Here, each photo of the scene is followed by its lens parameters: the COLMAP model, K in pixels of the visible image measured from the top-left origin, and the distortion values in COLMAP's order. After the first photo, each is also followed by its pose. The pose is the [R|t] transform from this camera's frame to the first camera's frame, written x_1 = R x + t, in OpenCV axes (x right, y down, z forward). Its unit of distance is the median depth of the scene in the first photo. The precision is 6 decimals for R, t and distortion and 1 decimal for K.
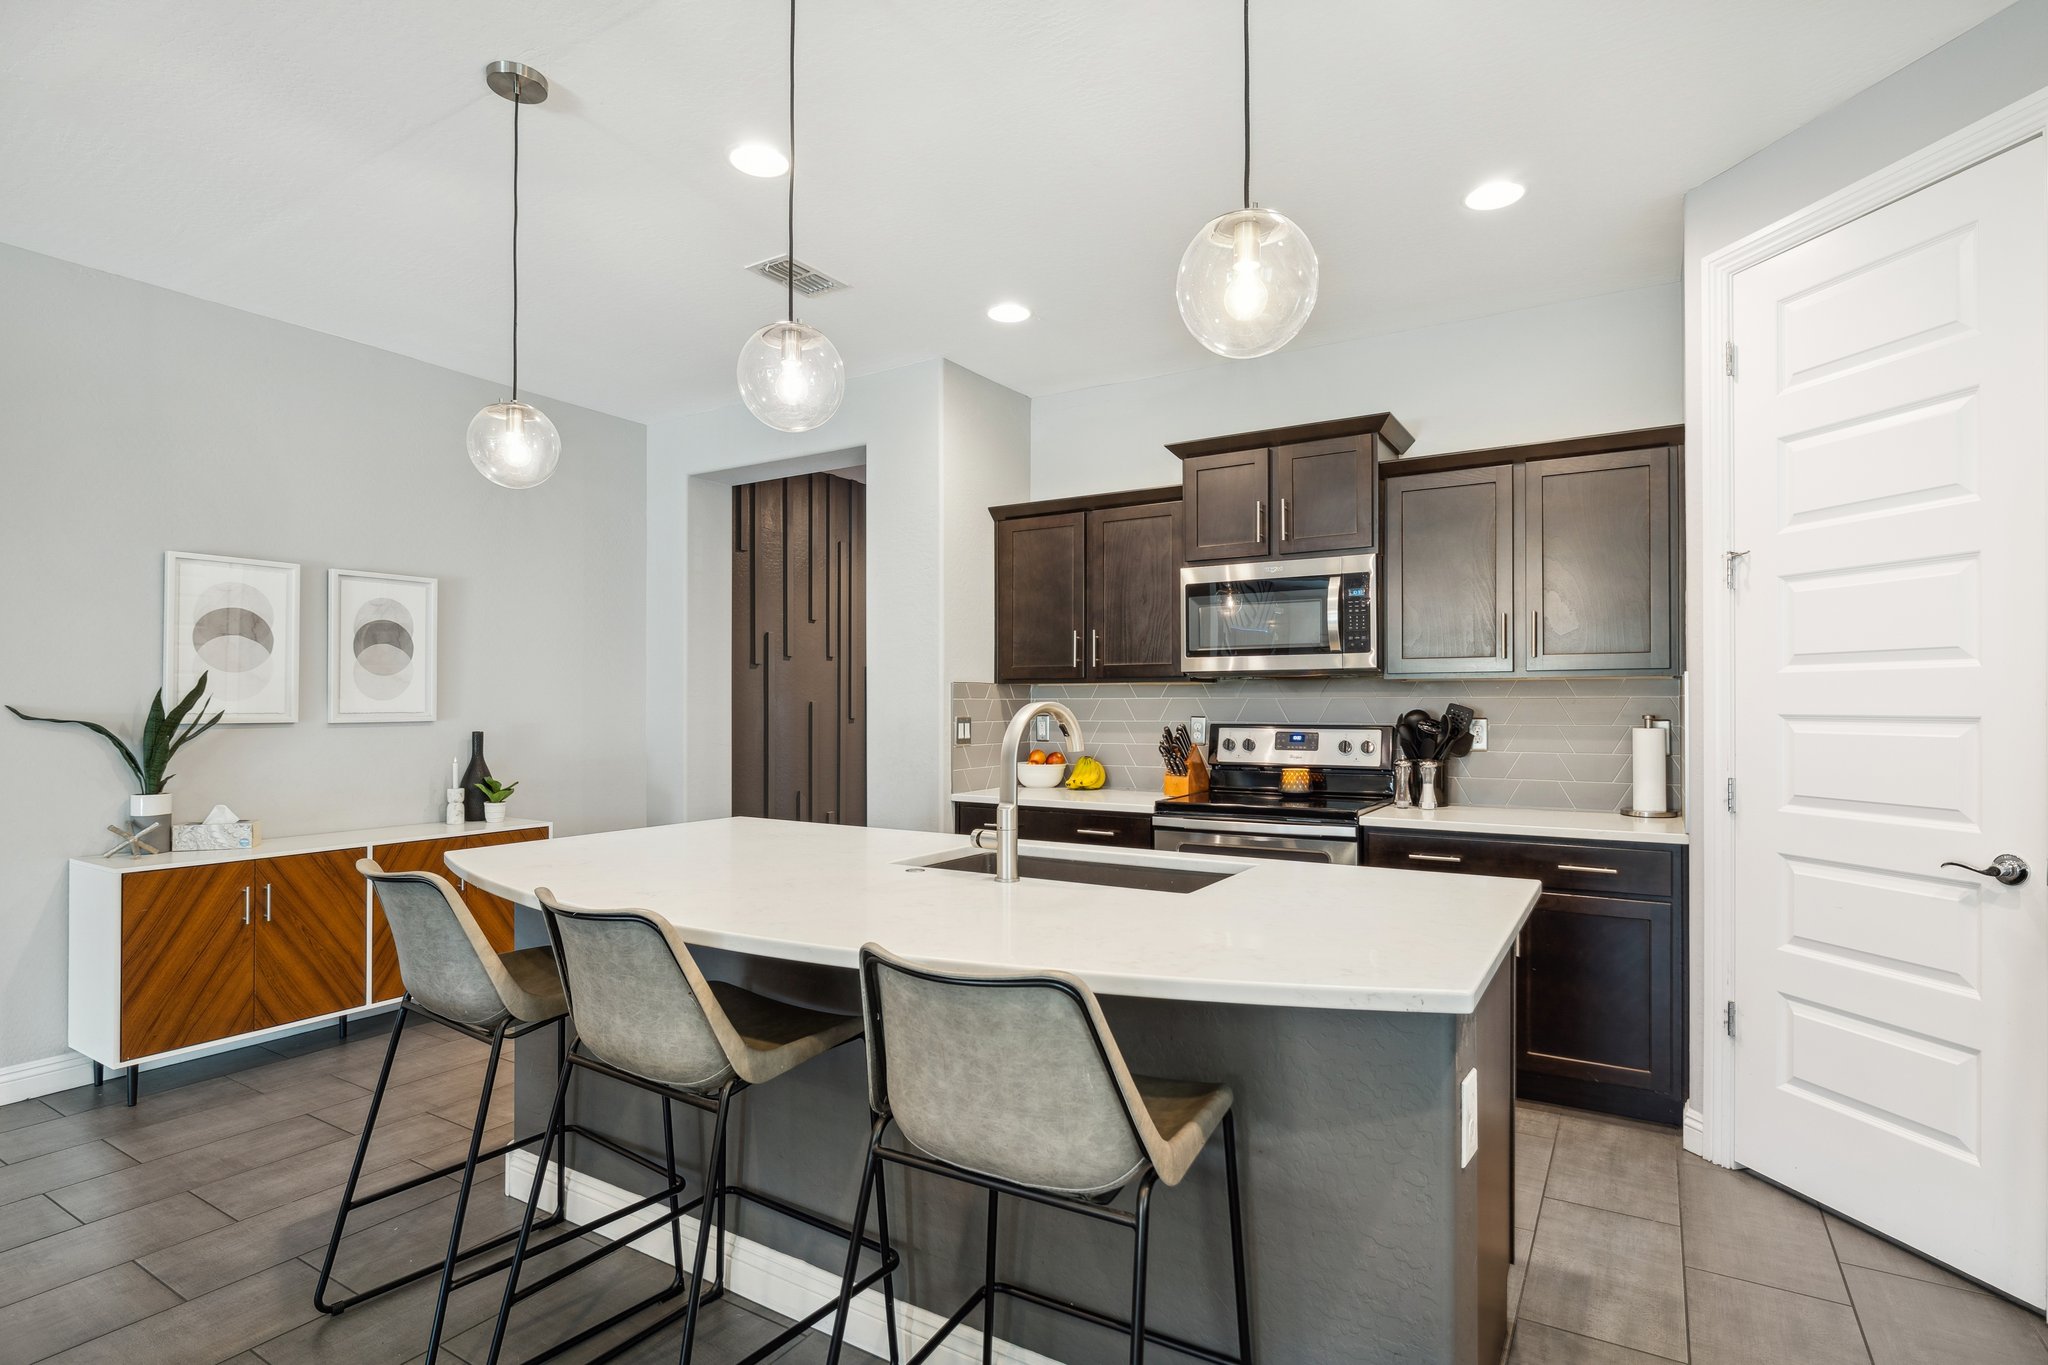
lens RADIAL K [[1030.7, 0, 1019.2], [0, 1030.7, 690.9], [0, 0, 1]] dist [0.001115, 0.000491]
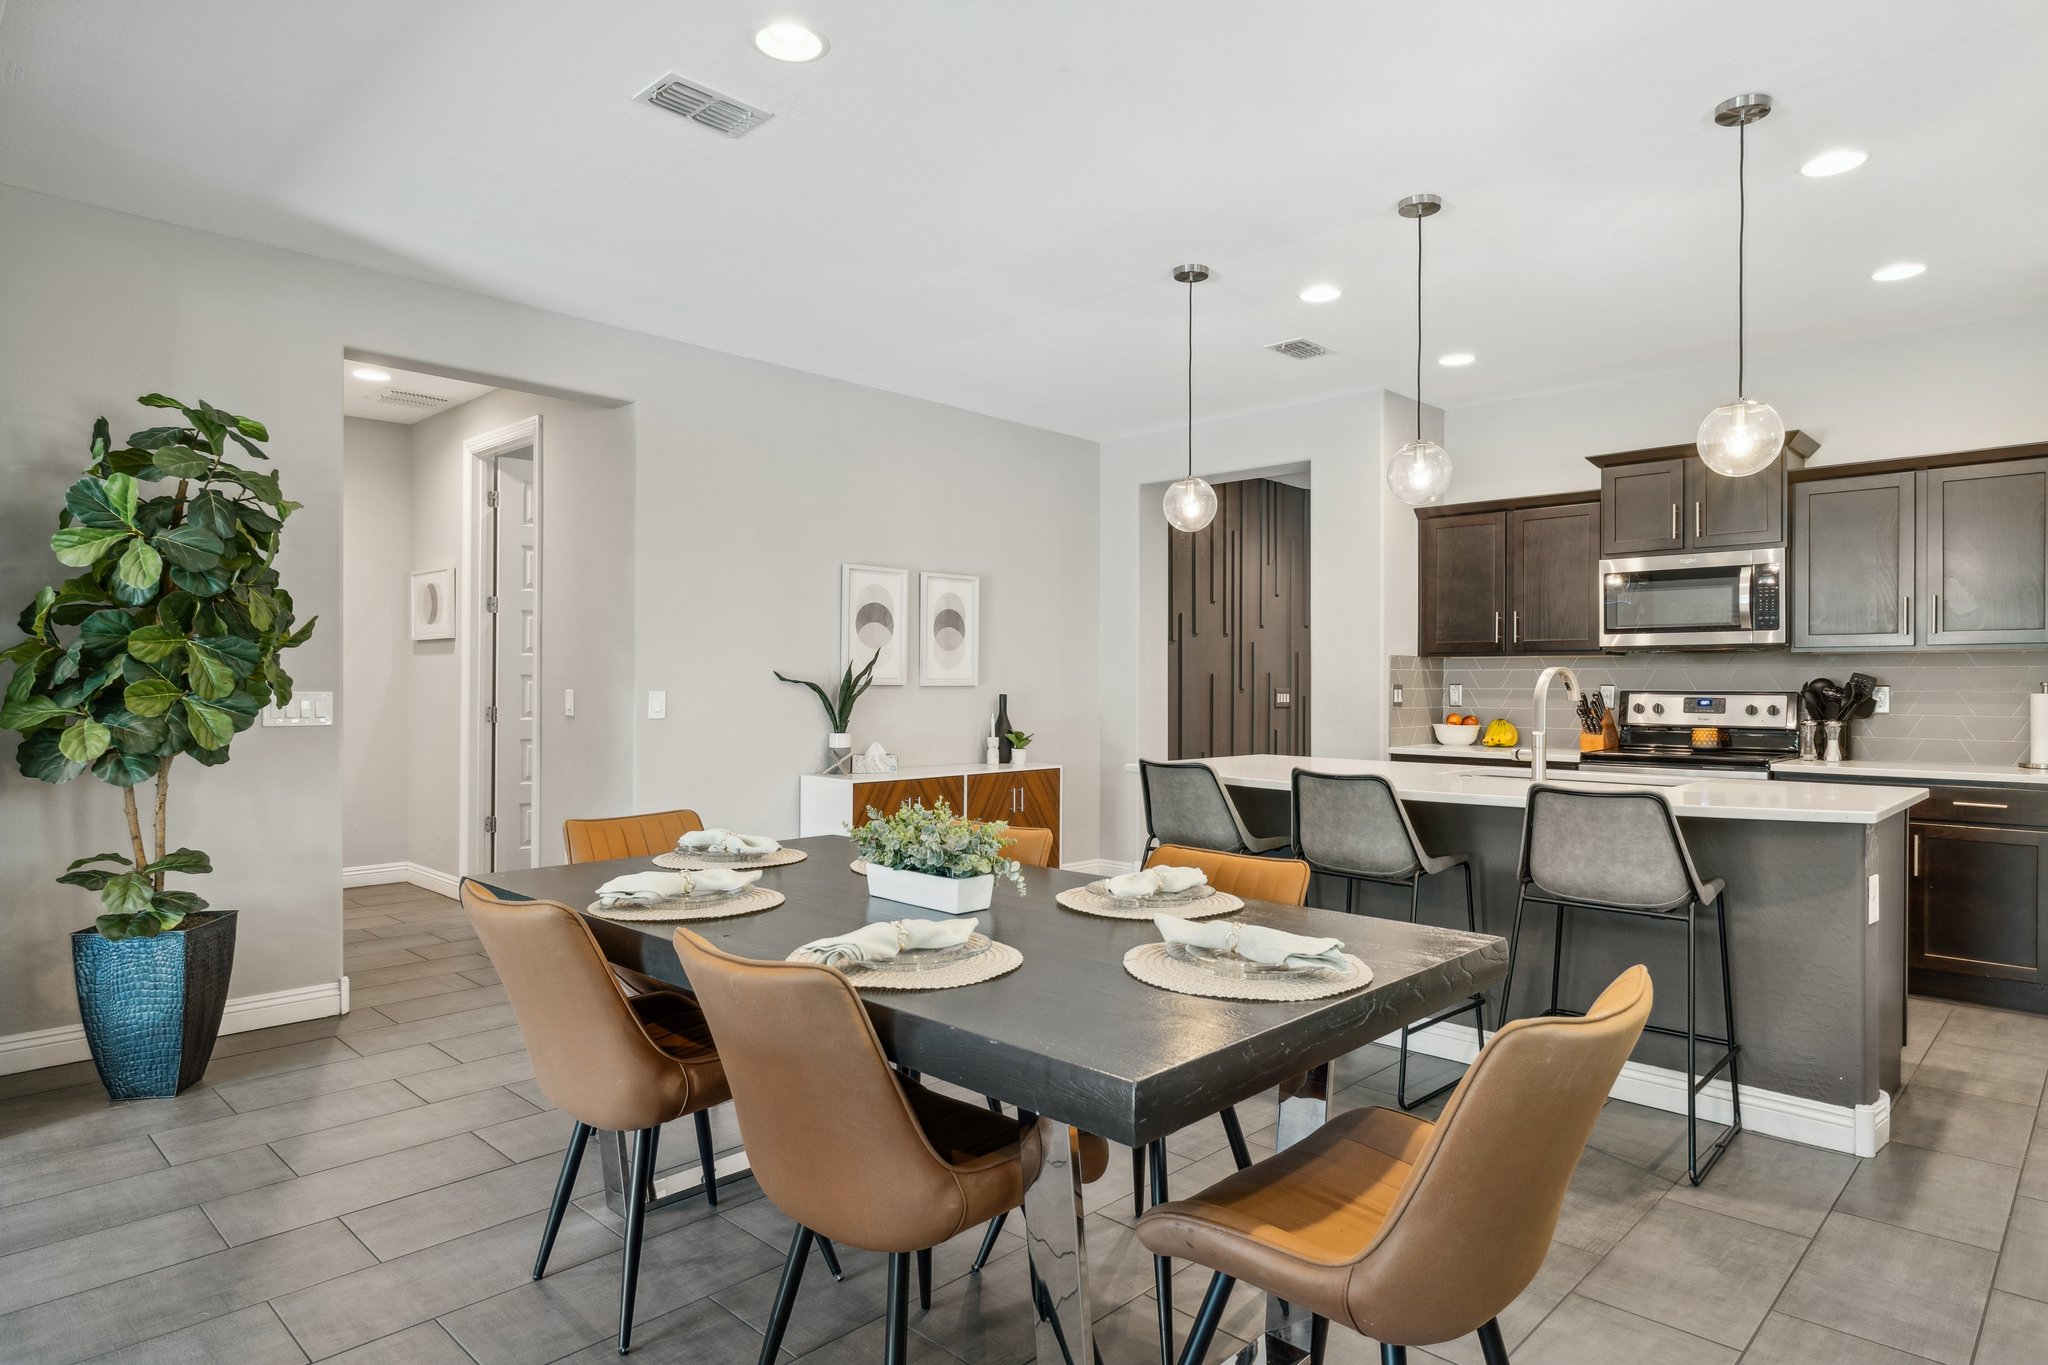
lens RADIAL K [[1170.5, 0, 1020.8], [0, 1170.5, 673.5], [0, 0, 1]] dist [0.000709, 0.000140]
pose [[0.976968, 0.002315, -0.213374, -0.219673], [-0.001295, 0.999987, 0.004921, 0.007470], [0.213383, -0.004531, 0.976958, -0.494666]]
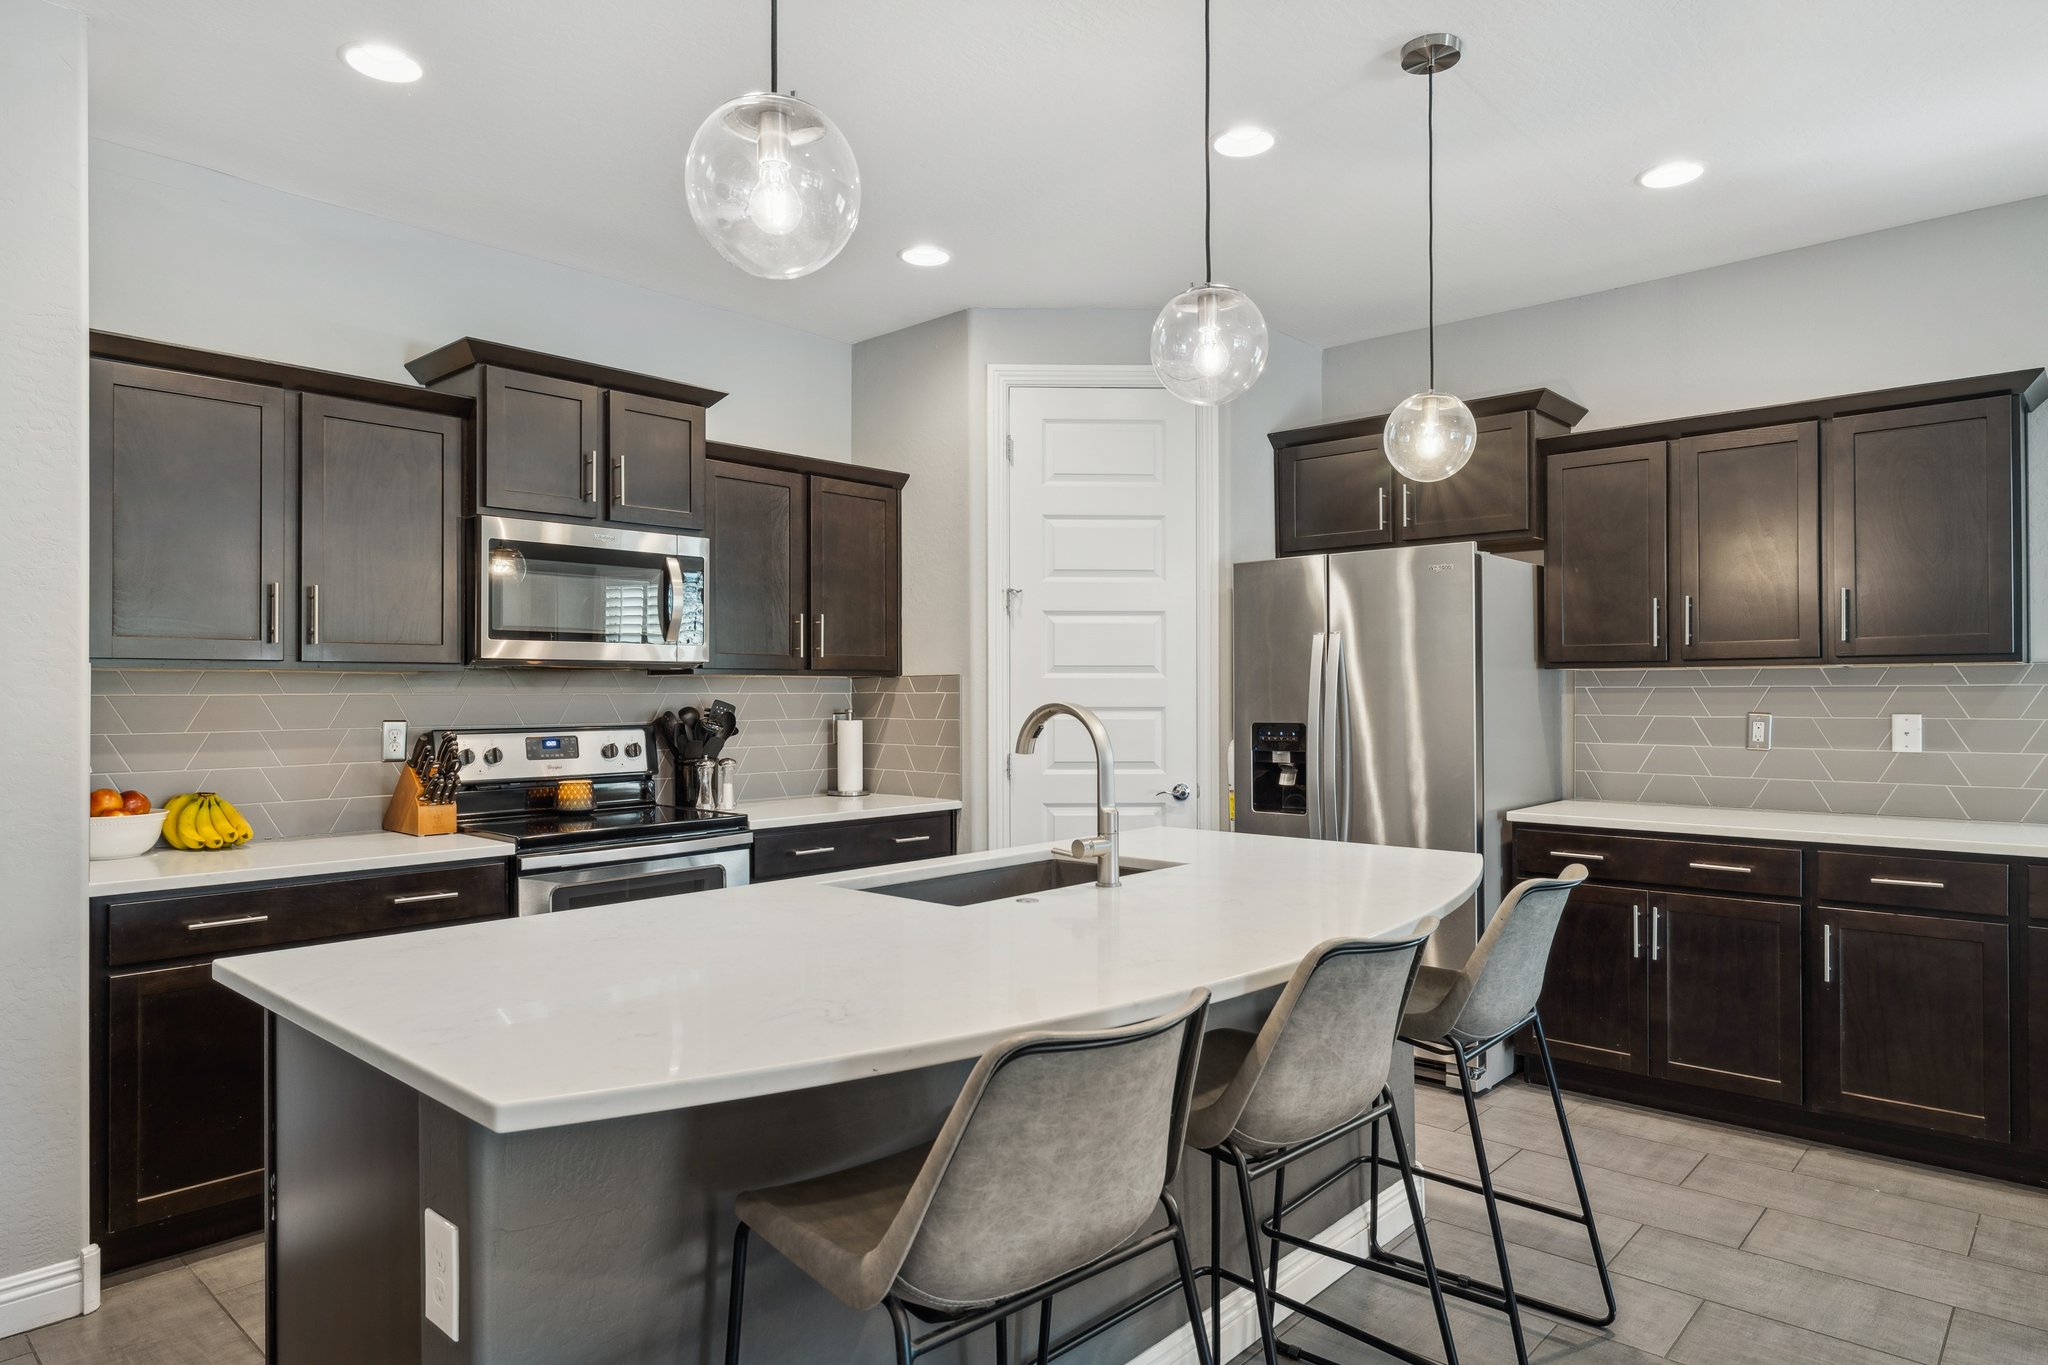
lens RADIAL K [[1191.9, 0, 1024.0], [0, 1191.9, 682.5], [0, 0, 1]] dist [-0.025888, 0.000111]
pose [[0.175495, 0.007916, 0.984448, -0.624777], [-0.010607, 0.999925, -0.006149, -0.000649], [-0.984423, -0.009363, 0.175566, 0.507137]]
